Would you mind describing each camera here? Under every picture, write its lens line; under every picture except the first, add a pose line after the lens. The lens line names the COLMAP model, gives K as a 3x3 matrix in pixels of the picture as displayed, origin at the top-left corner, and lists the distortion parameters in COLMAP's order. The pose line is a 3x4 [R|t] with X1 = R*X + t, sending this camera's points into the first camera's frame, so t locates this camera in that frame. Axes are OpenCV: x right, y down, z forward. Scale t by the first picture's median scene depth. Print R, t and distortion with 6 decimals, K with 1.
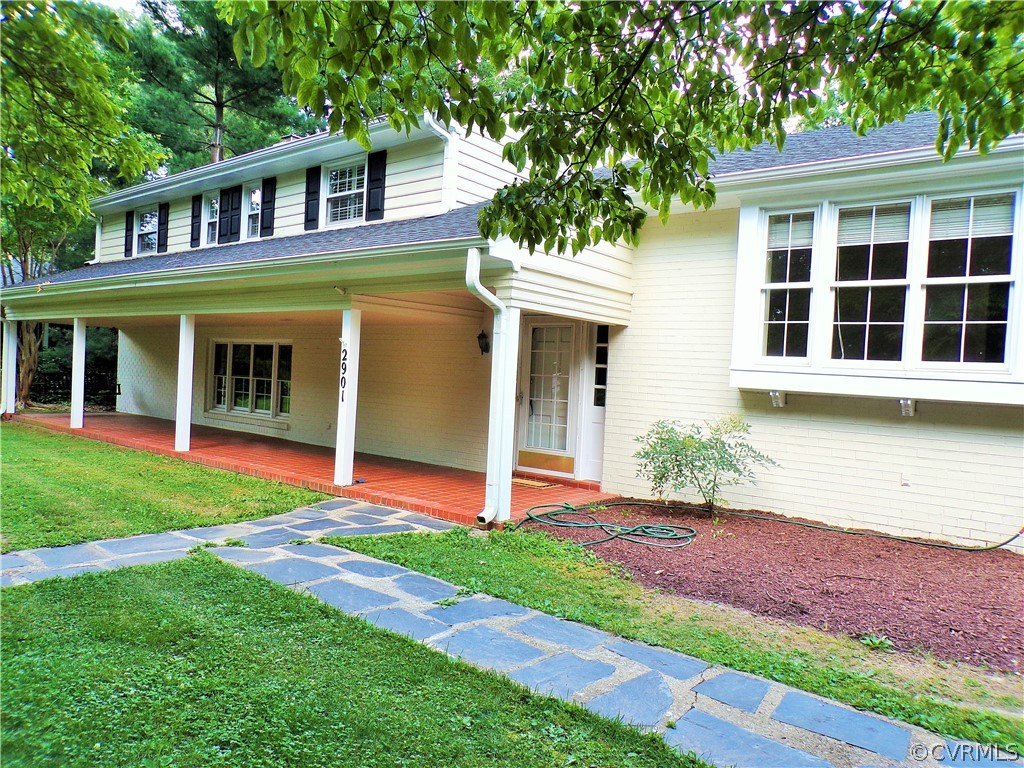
lens RADIAL K [[678.7, 0, 512.0], [0, 678.7, 384.0], [0, 0, 1]] dist [-0.001427, -0.000312]
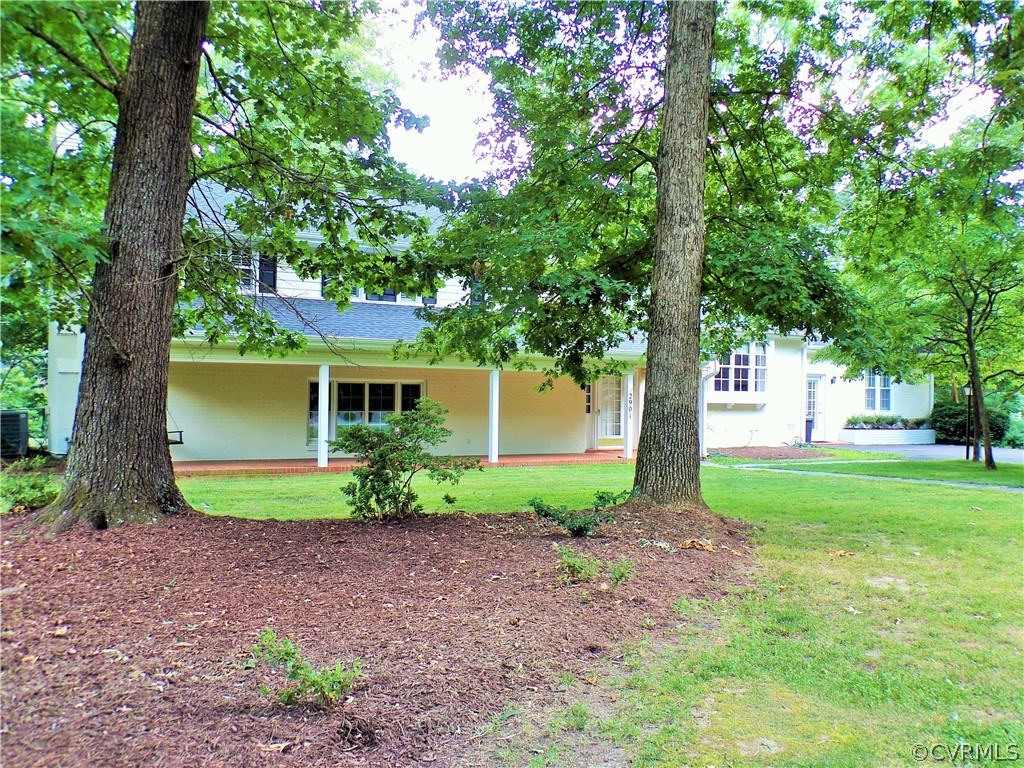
lens RADIAL K [[1001.3, 0, 512.0], [0, 1001.3, 384.0], [0, 0, 1]] dist [-0.015766, 0.009223]
pose [[0.345492, -0.039168, 0.937604, -3.611647], [0.012693, 0.999232, 0.037065, -0.222886], [-0.938336, -0.000905, 0.345724, 0.305919]]
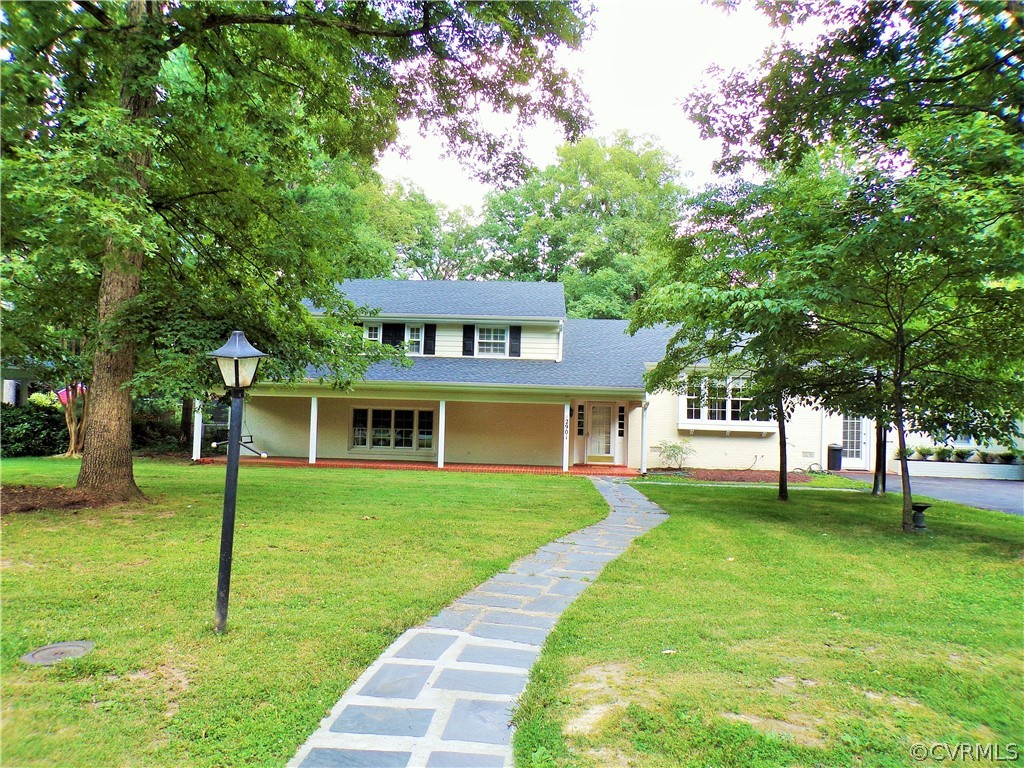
lens RADIAL K [[678.7, 0, 512.0], [0, 678.7, 384.0], [0, 0, 1]] dist [-0.001427, -0.000312]
pose [[0.820067, -0.003584, 0.572256, -2.125940], [0.021080, 0.999491, -0.023949, -0.145725], [-0.571879, 0.031703, 0.819725, -1.149495]]
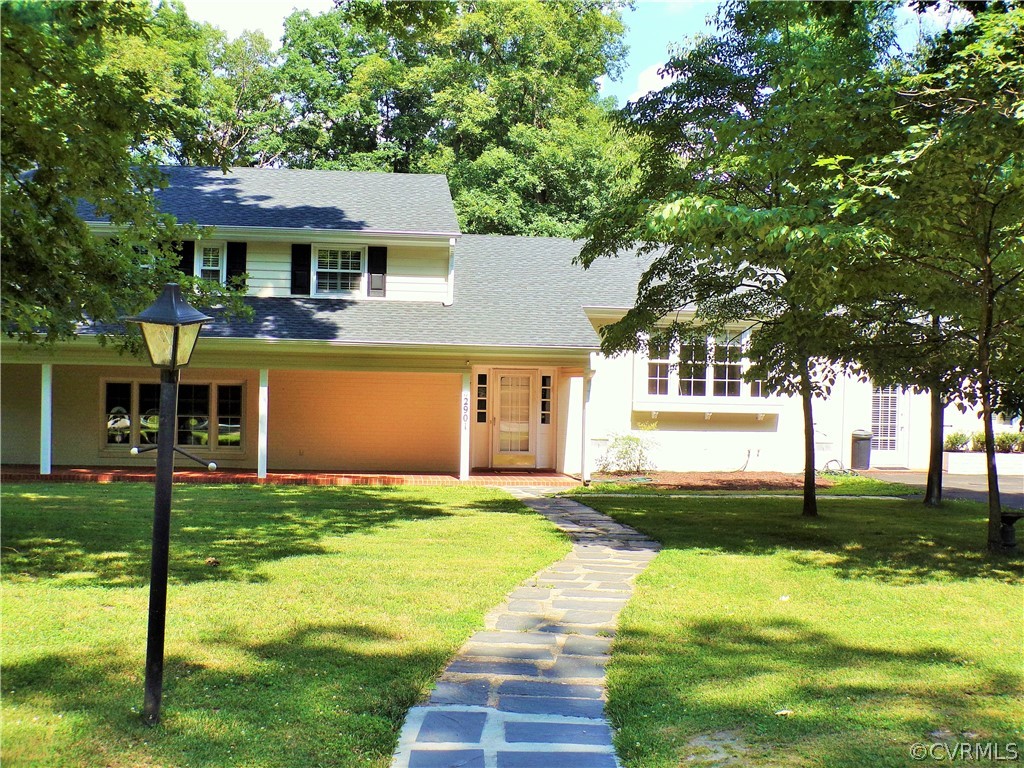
lens RADIAL K [[1114.0, 0, 512.0], [0, 1114.0, 384.0], [0, 0, 1]] dist [-0.067493, 0.007998]
pose [[0.722203, -0.033944, 0.690848, -2.240646], [0.026066, 0.999421, 0.021856, -0.156419], [-0.691190, 0.002222, 0.722670, -1.143374]]
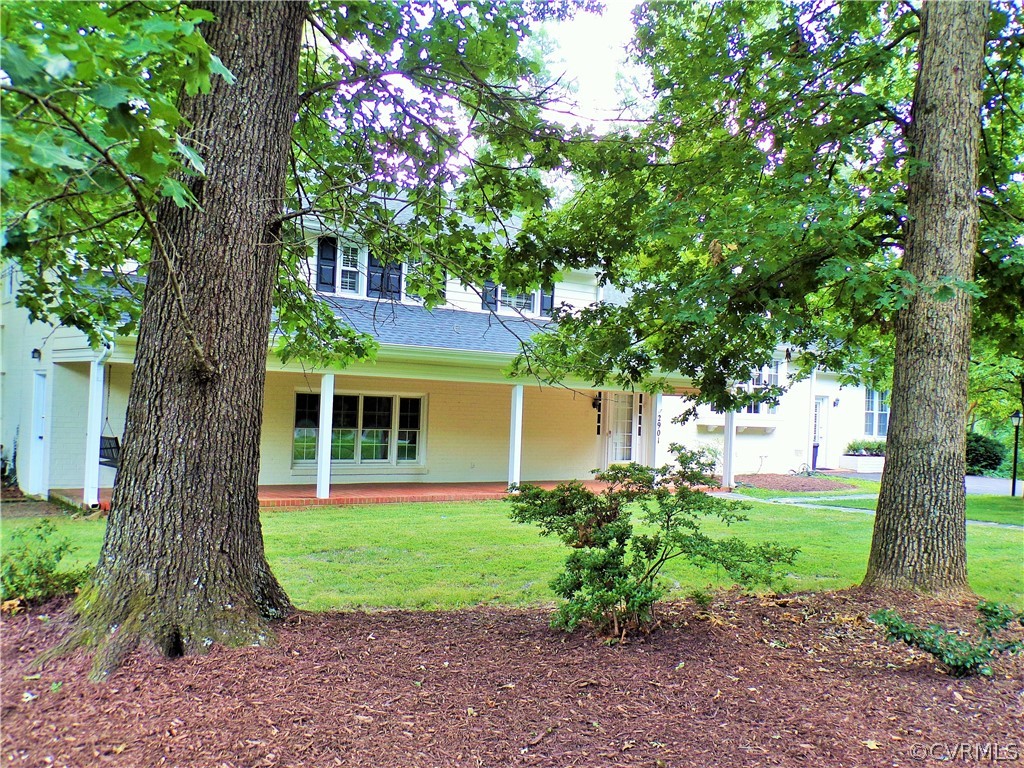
lens RADIAL K [[1001.3, 0, 512.0], [0, 1001.3, 384.0], [0, 0, 1]] dist [-0.015766, 0.009223]
pose [[0.248565, -0.023563, 0.968329, -3.280223], [-0.019595, 0.999377, 0.029348, -0.231115], [-0.968417, -0.026270, 0.247949, 0.793887]]
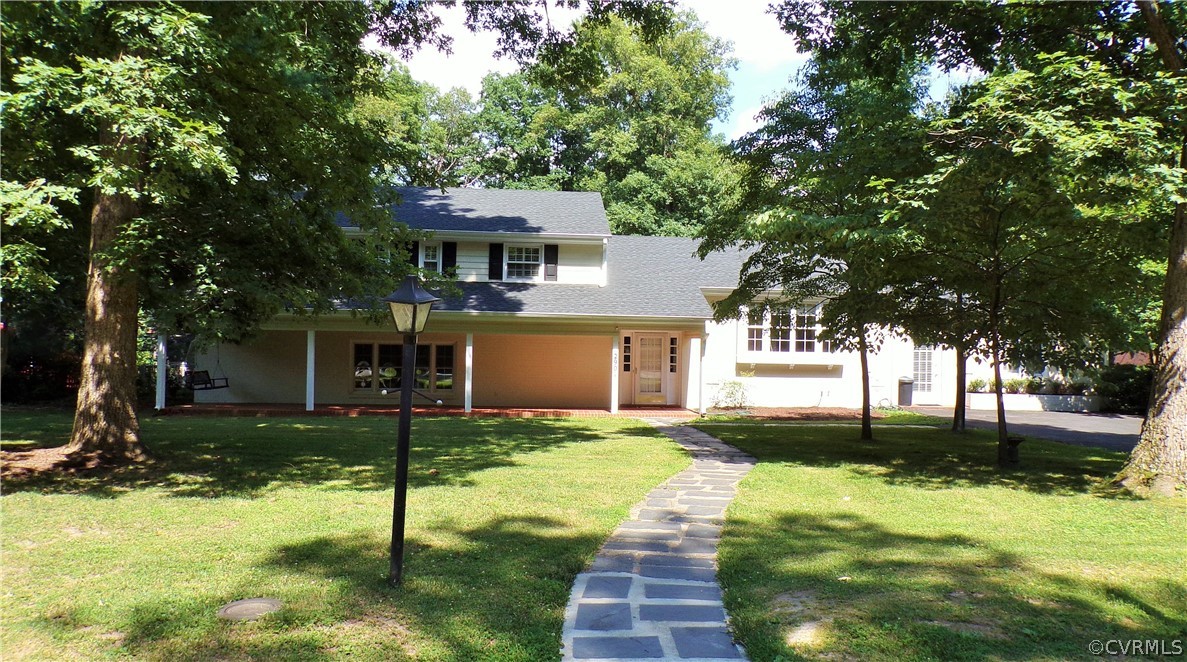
lens RADIAL K [[810.7, 0, 630.7], [0, 810.7, 333.1], [0, 0, 1]] dist [0.002393, -0.031272]
pose [[0.737103, -0.027236, 0.675231, -2.253802], [0.029446, 0.999533, 0.008173, -0.157439], [-0.675138, 0.013858, 0.737561, -1.156550]]
